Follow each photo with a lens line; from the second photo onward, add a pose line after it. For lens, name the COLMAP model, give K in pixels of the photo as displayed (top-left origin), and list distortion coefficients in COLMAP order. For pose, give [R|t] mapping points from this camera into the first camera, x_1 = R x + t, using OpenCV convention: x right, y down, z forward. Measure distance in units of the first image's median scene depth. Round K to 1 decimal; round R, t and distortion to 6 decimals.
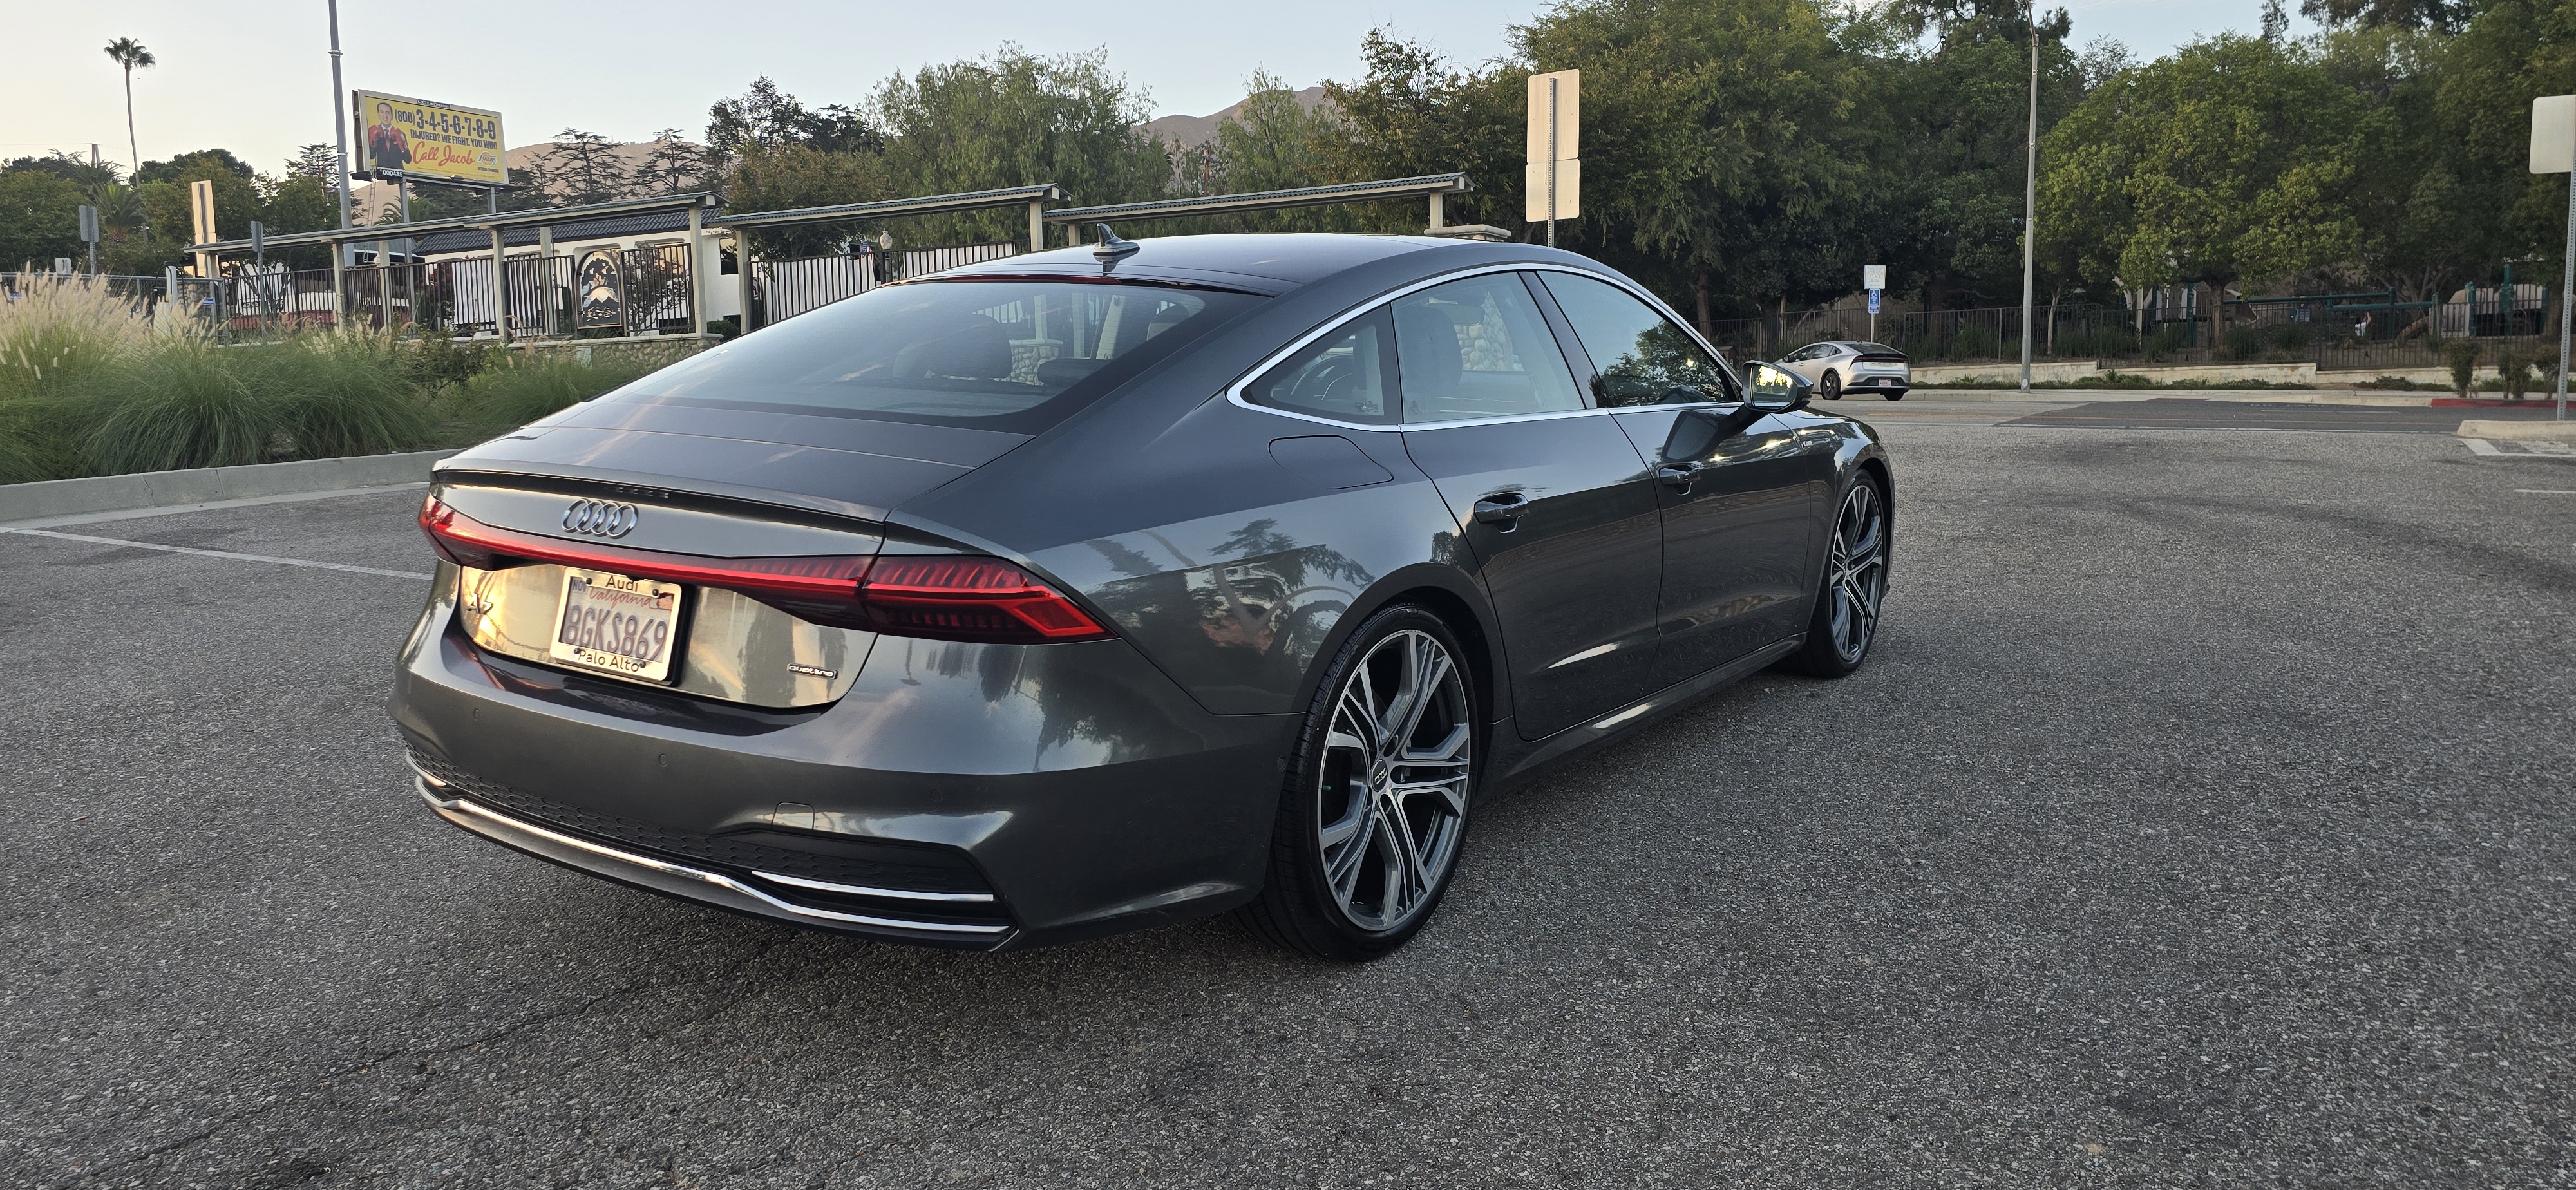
lens RADIAL K [[1668.4, 0, 1284.7], [0, 1668.4, 588.3], [0, 0, 1]] dist [0.075499, -0.071562]
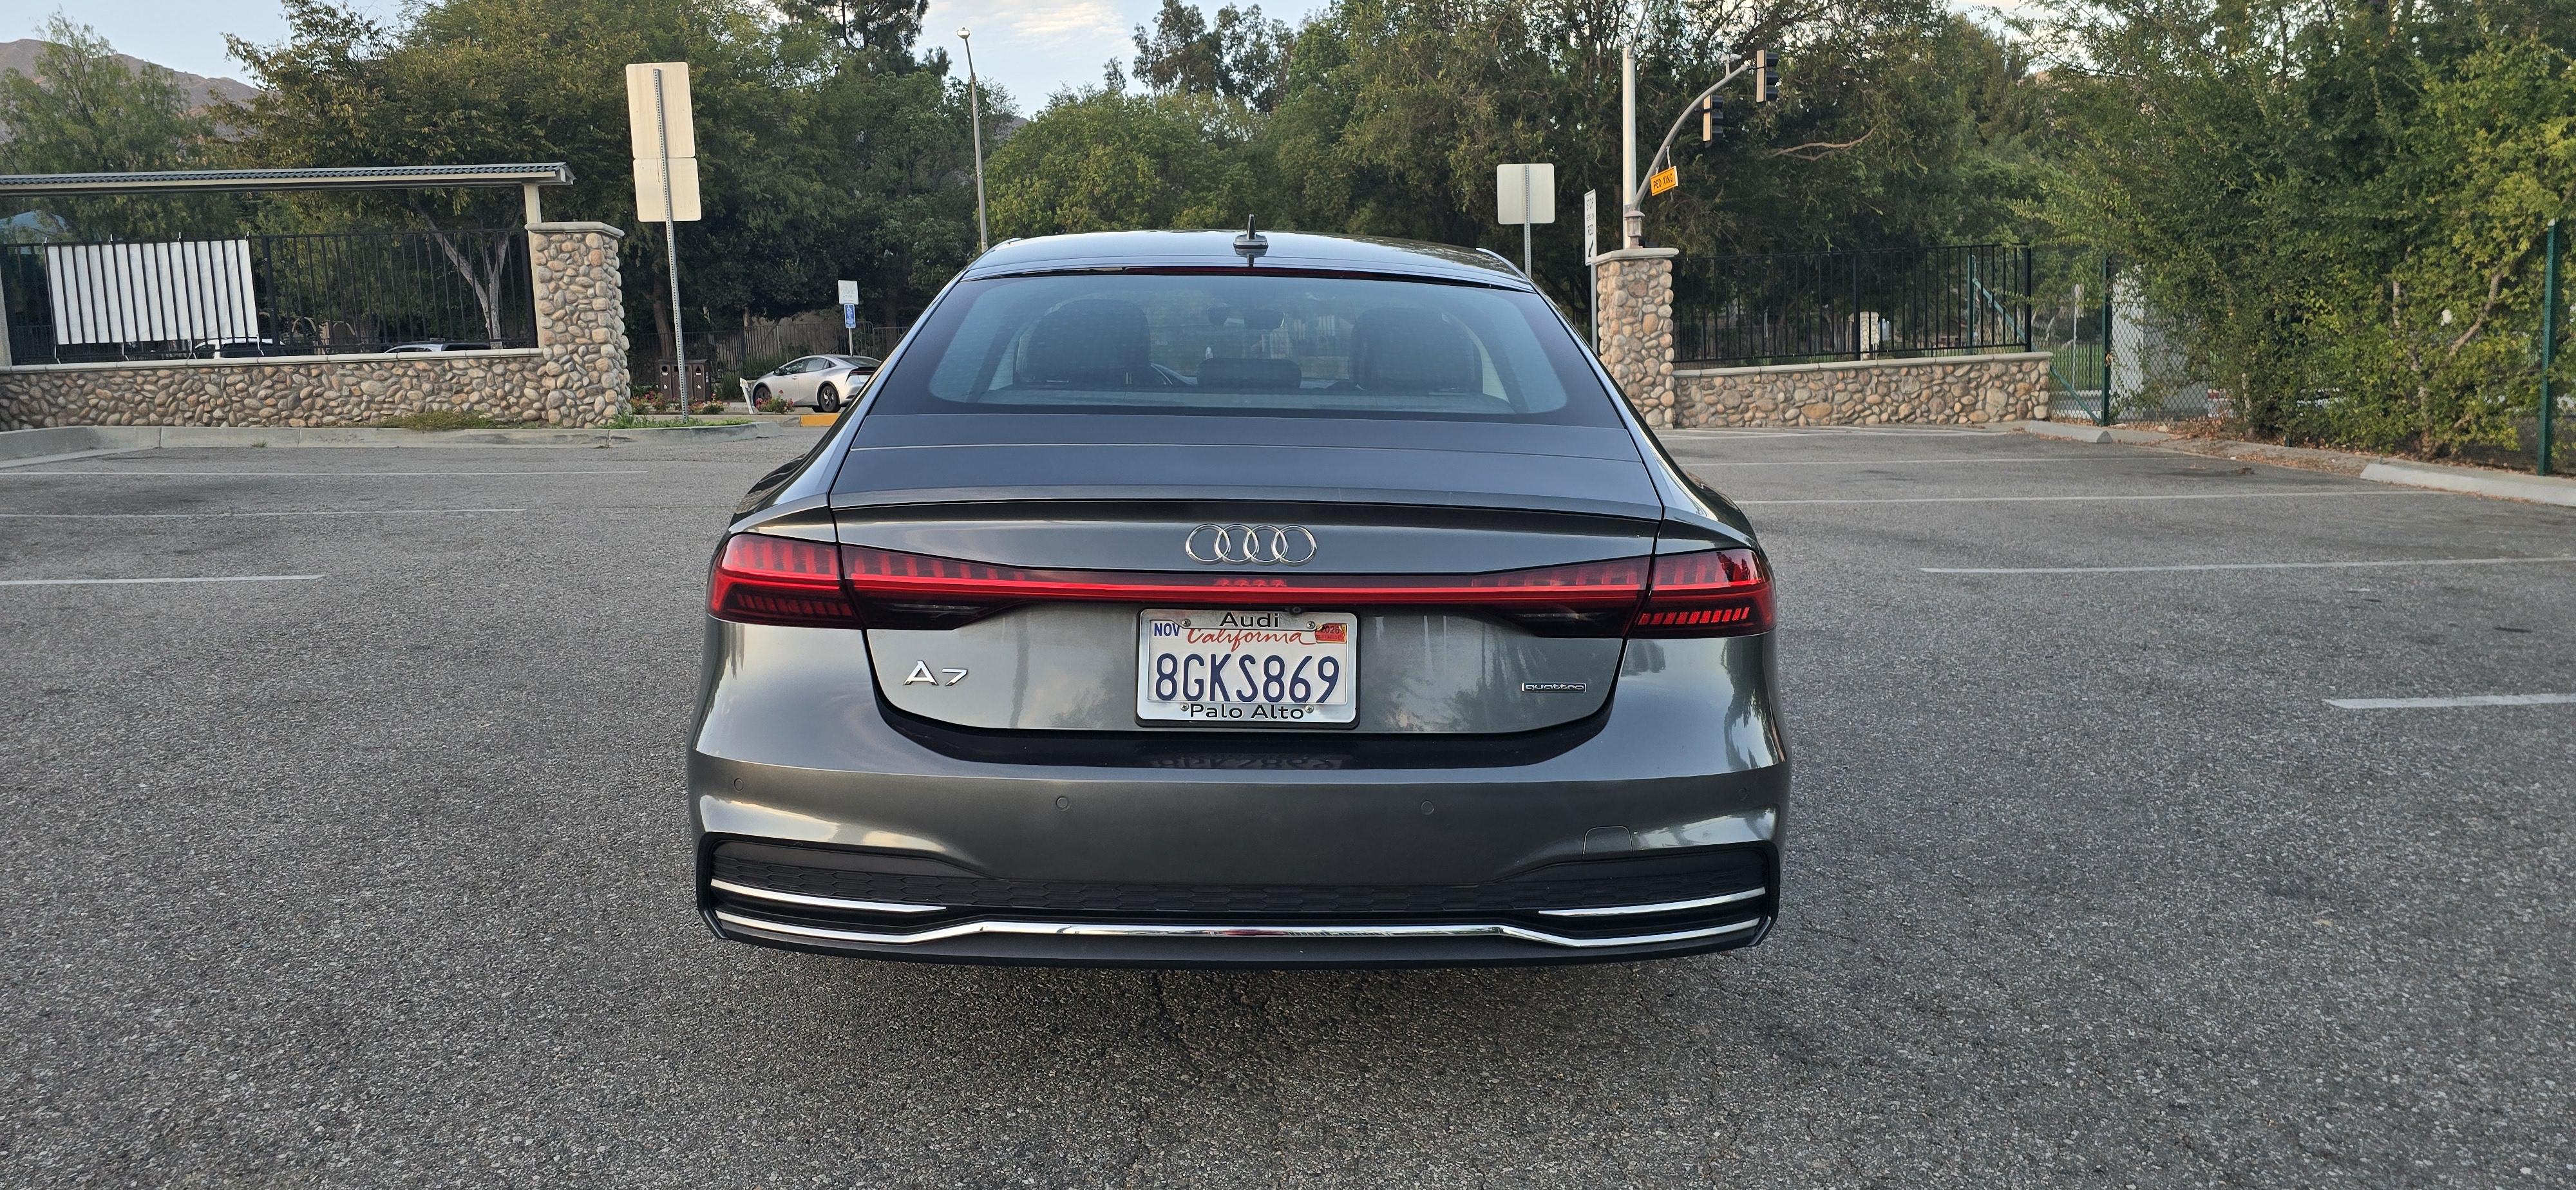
lens RADIAL K [[1685.3, 0, 1284.0], [0, 1685.3, 584.3], [0, 0, 1]] dist [0.059849, -0.055689]
pose [[0.816545, -0.079318, 0.571807, -0.102767], [0.086049, 0.996173, 0.015305, -0.003748], [-0.570833, 0.036707, 0.820245, 0.035114]]
